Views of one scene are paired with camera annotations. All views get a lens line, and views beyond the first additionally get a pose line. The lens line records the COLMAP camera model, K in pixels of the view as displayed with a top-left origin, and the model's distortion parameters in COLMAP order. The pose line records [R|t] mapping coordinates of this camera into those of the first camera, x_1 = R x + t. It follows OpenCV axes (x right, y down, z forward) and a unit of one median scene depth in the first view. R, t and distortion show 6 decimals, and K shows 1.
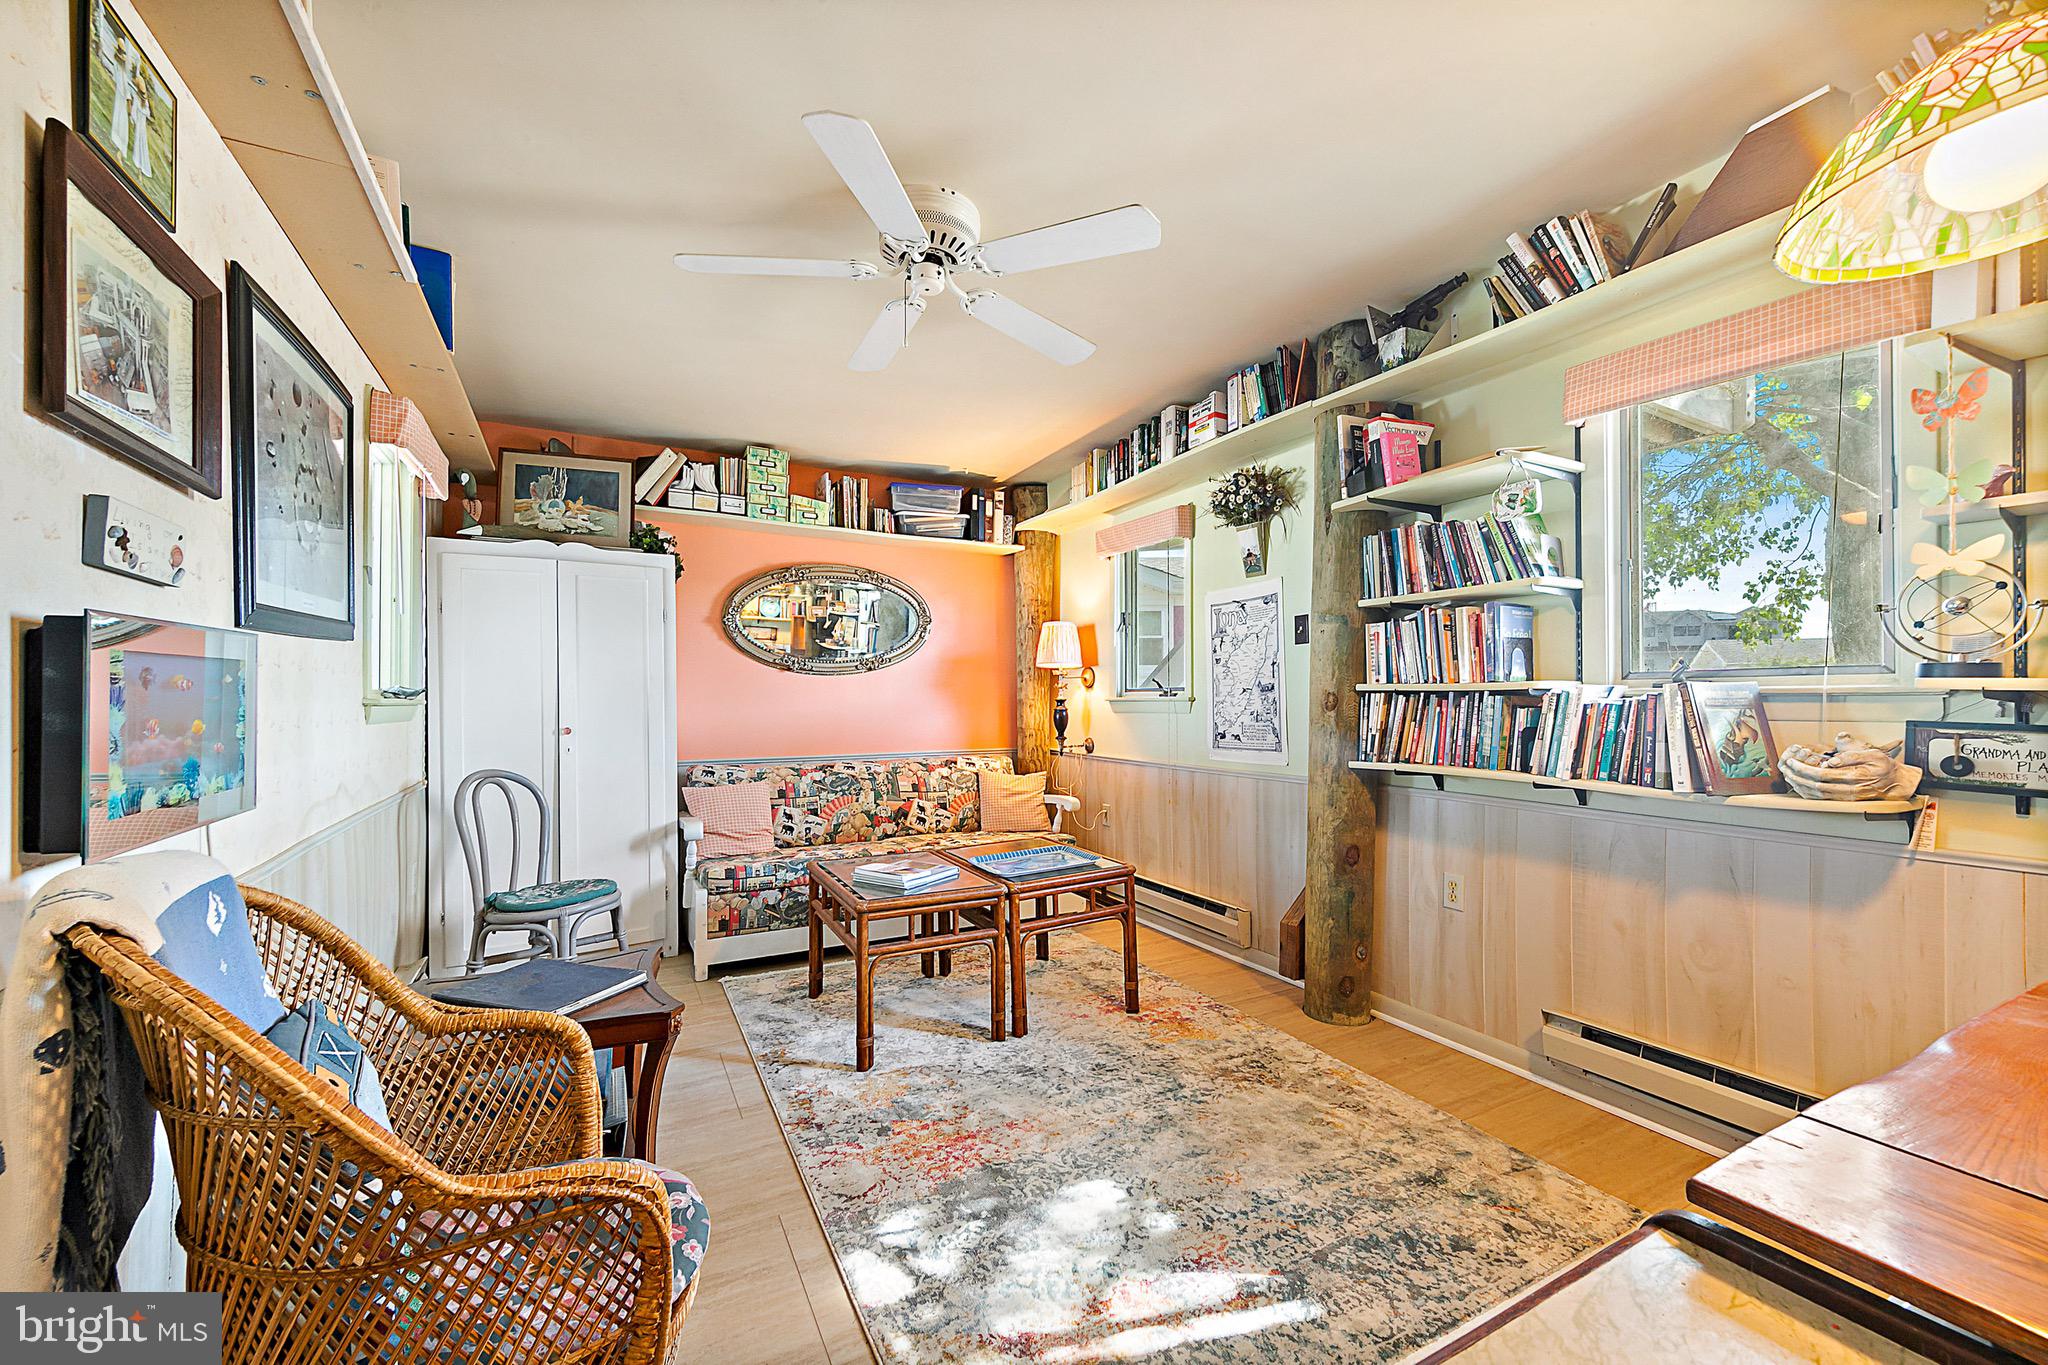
lens RADIAL K [[797.2, 0, 1023.0], [0, 797.2, 694.0], [0, 0, 1]] dist [0.007218, -0.000519]
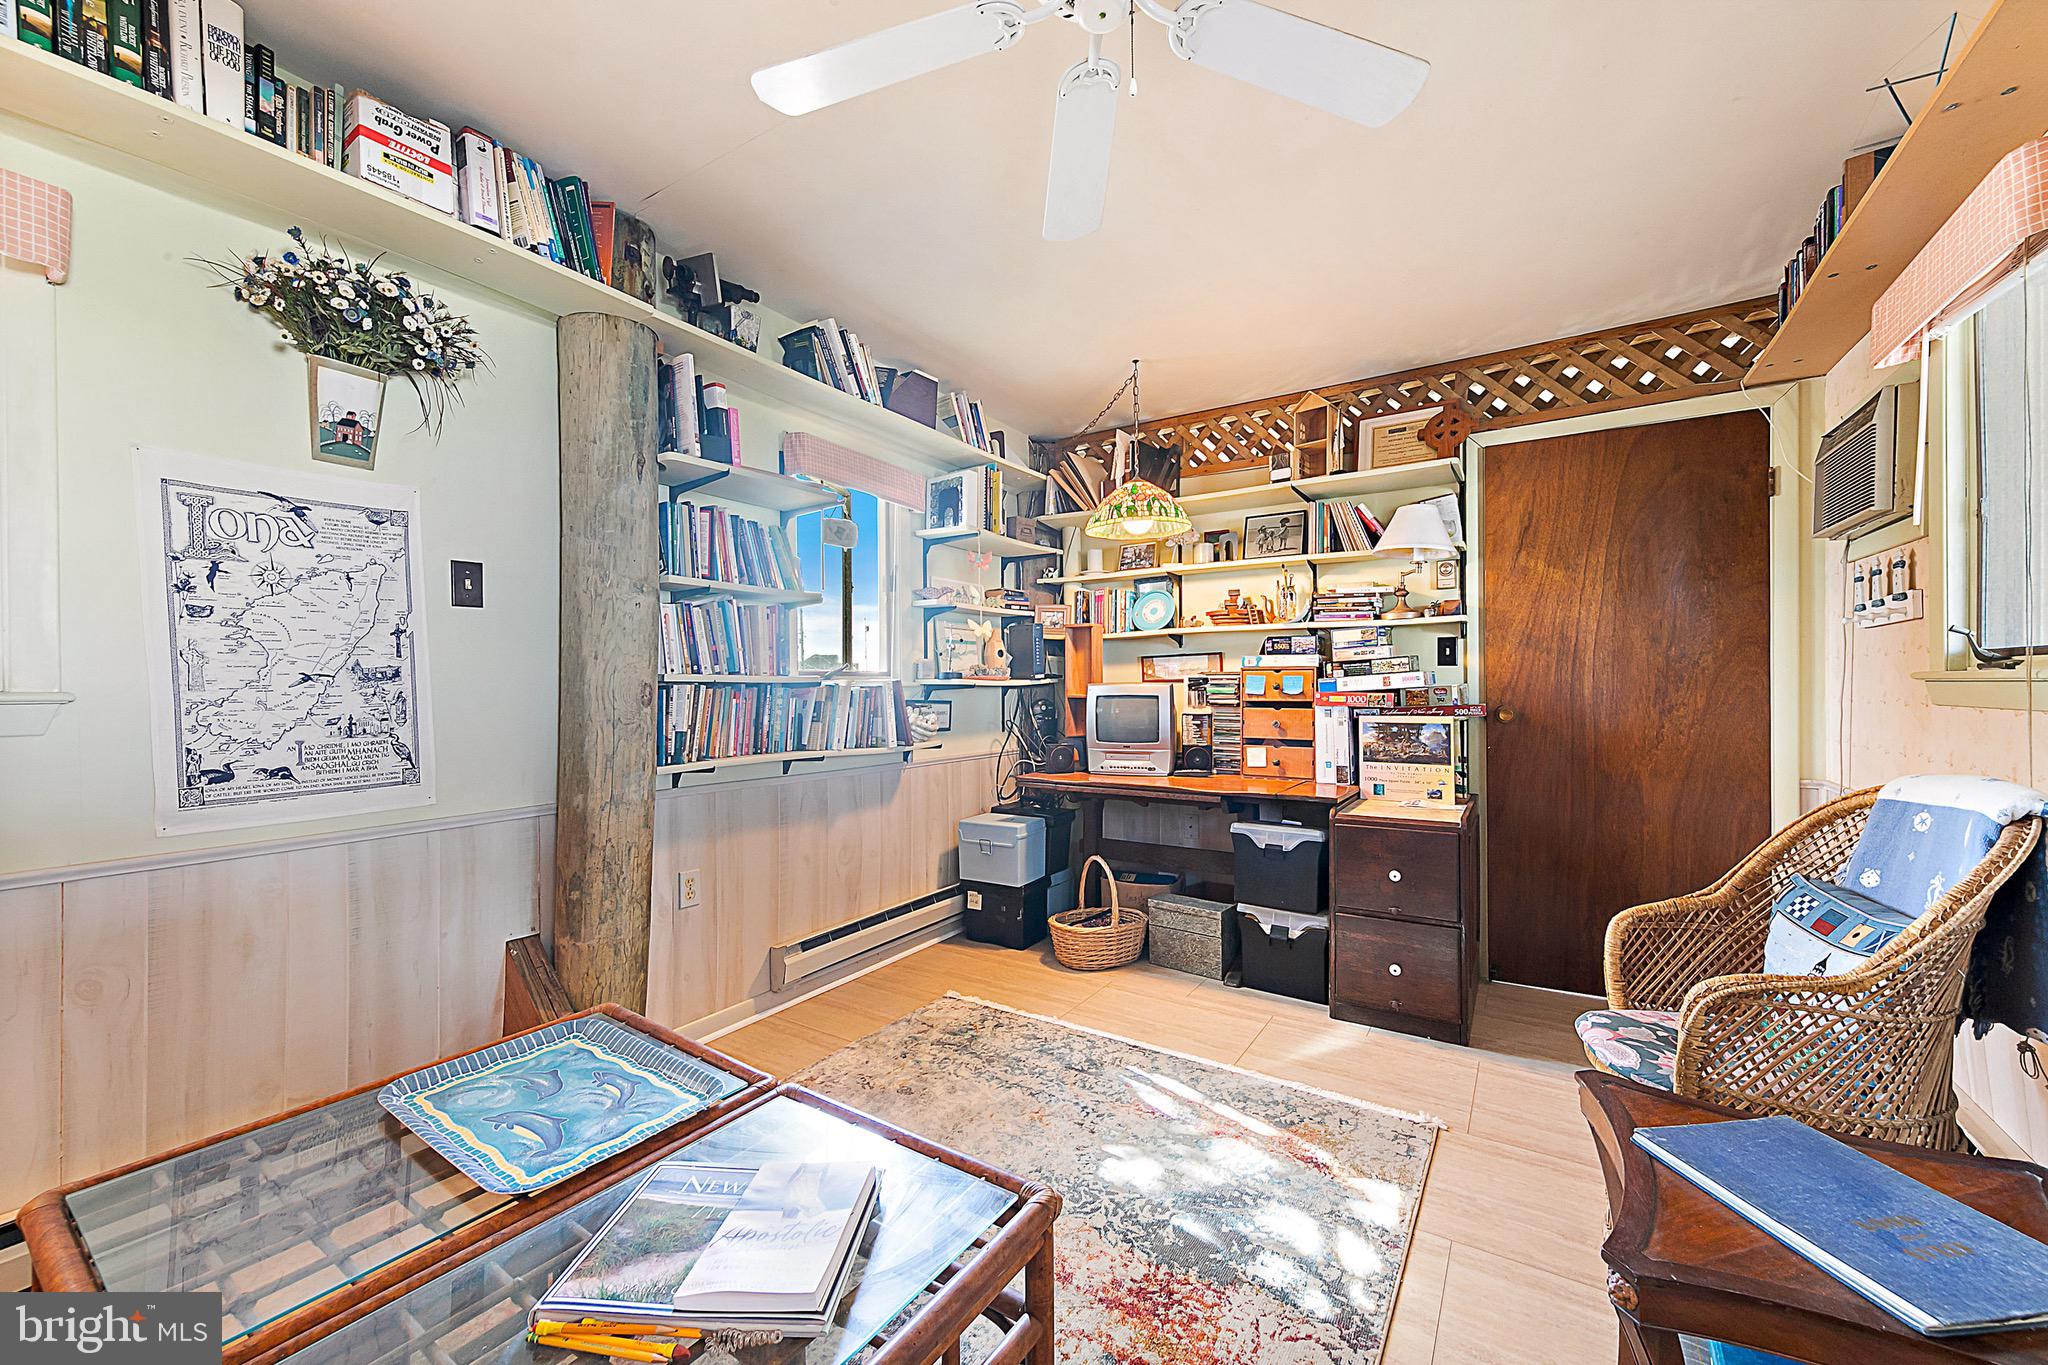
lens RADIAL K [[797.2, 0, 1021.9], [0, 797.2, 682.8], [0, 0, 1]] dist [0.007218, -0.000519]
pose [[-0.481801, 0.010018, 0.876223, -0.486980], [0.003516, 0.999949, -0.009500, 0.006555], [-0.876273, -0.001496, -0.481812, 1.056964]]
